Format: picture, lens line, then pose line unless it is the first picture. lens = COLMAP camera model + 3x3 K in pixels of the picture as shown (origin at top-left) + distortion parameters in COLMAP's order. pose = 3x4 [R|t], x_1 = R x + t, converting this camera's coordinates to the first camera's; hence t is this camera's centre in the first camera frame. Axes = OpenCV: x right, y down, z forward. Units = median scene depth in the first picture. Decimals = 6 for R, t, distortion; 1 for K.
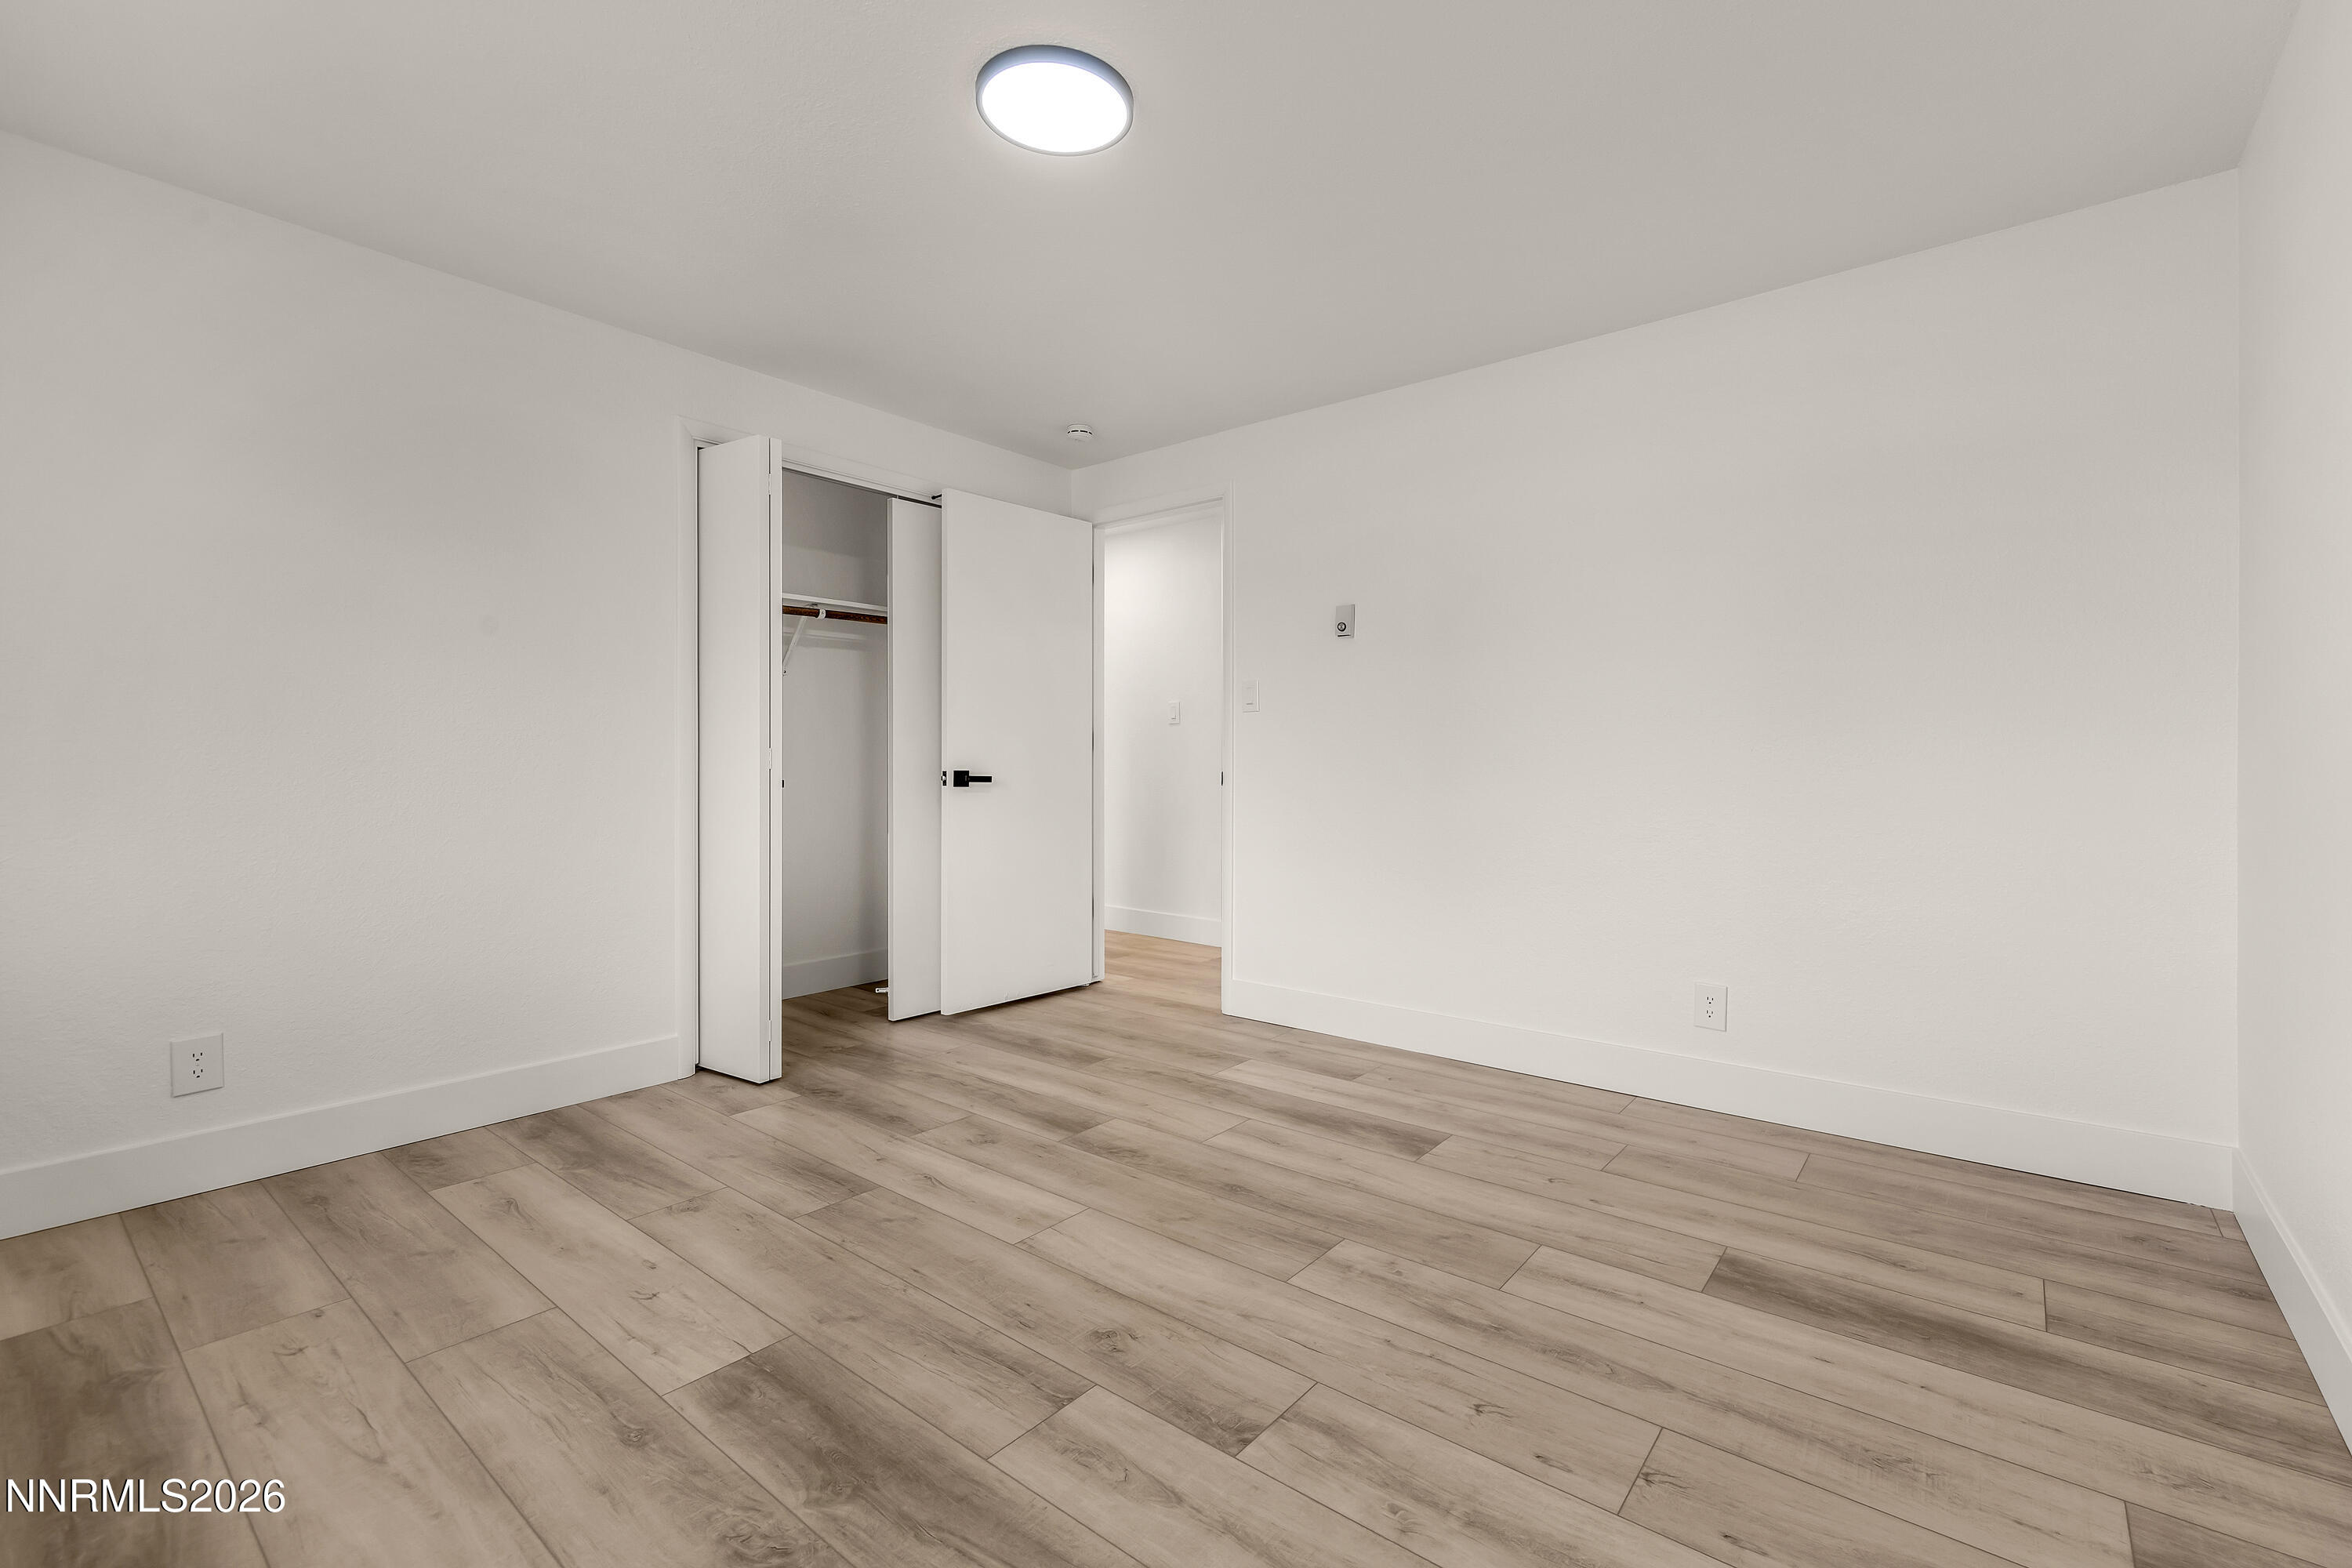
lens RADIAL K [[1023.3, 0, 1206.0], [0, 1023.3, 770.1], [0, 0, 1]] dist [0.002250, 0.000024]
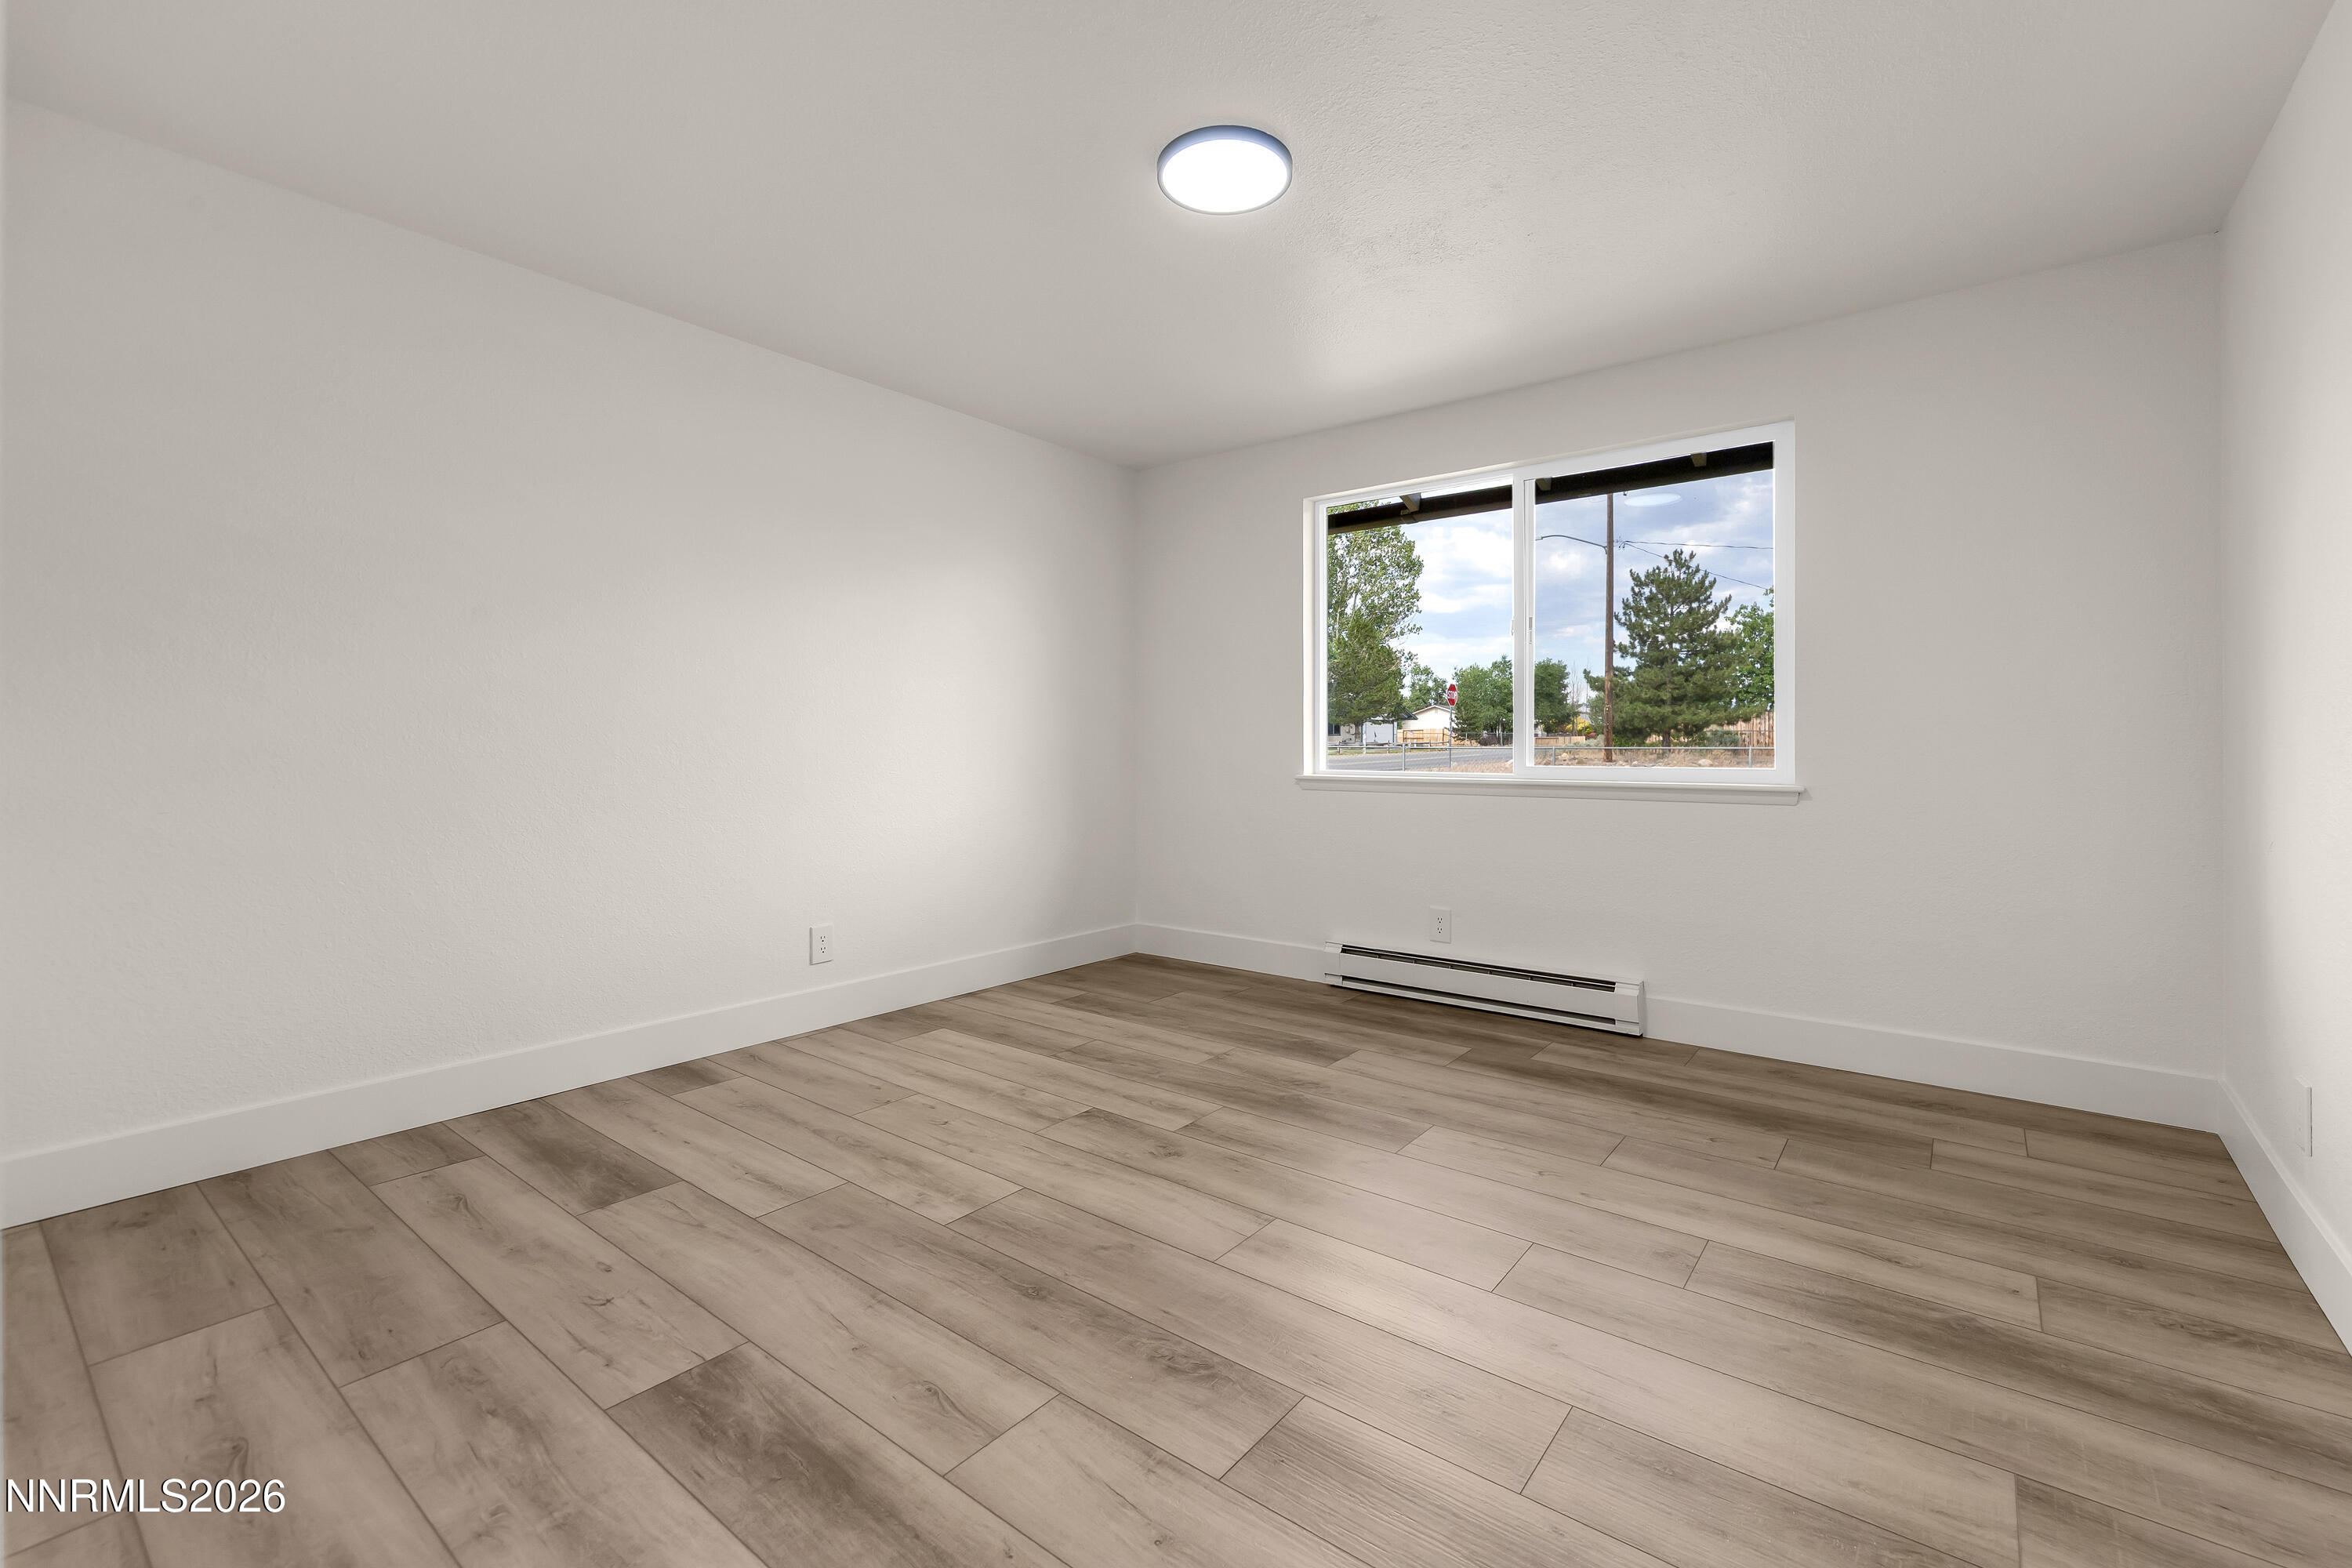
lens RADIAL K [[1023.3, 0, 1206.0], [0, 1023.3, 770.1], [0, 0, 1]] dist [0.002250, 0.000024]
pose [[-0.999780, -0.002758, -0.020786, -0.100742], [-0.003565, 0.999237, 0.038894, -0.021387], [0.020663, 0.038959, -0.999027, 2.096227]]
